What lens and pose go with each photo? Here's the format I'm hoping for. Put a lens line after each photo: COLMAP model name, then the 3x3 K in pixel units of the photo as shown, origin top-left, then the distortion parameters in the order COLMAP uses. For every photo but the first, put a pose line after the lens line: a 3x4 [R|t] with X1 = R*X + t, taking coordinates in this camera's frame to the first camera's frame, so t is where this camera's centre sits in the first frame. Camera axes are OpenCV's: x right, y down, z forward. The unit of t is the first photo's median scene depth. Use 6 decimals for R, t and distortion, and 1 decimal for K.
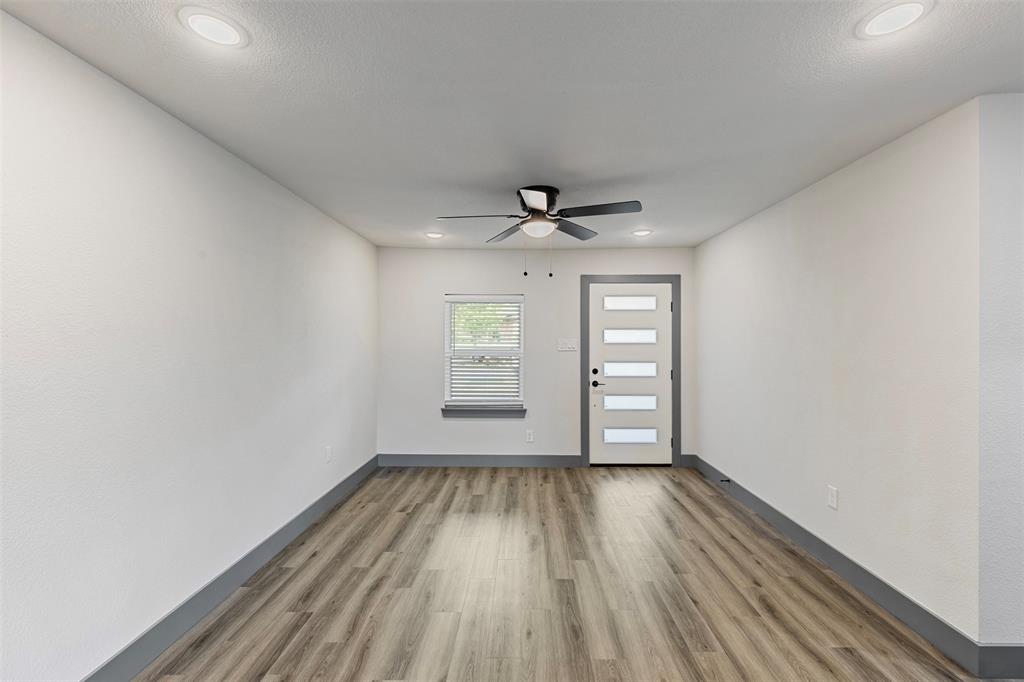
lens RADIAL K [[460.4, 0, 512.0], [0, 460.4, 341.0], [0, 0, 1]] dist [-0.002110, -0.000122]
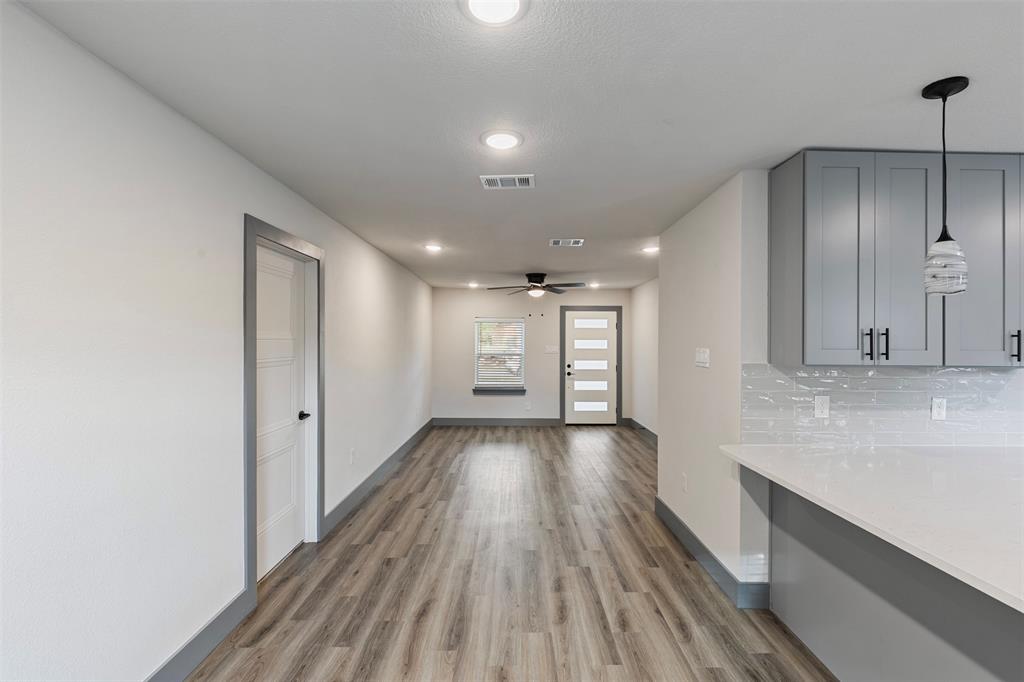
lens RADIAL K [[460.4, 0, 512.0], [0, 460.4, 341.0], [0, 0, 1]] dist [-0.002110, -0.000122]
pose [[0.999698, 0.003729, 0.024283, -0.057843], [-0.003602, 0.999980, -0.005279, -0.012257], [-0.024302, 0.005190, 0.999691, -0.607823]]
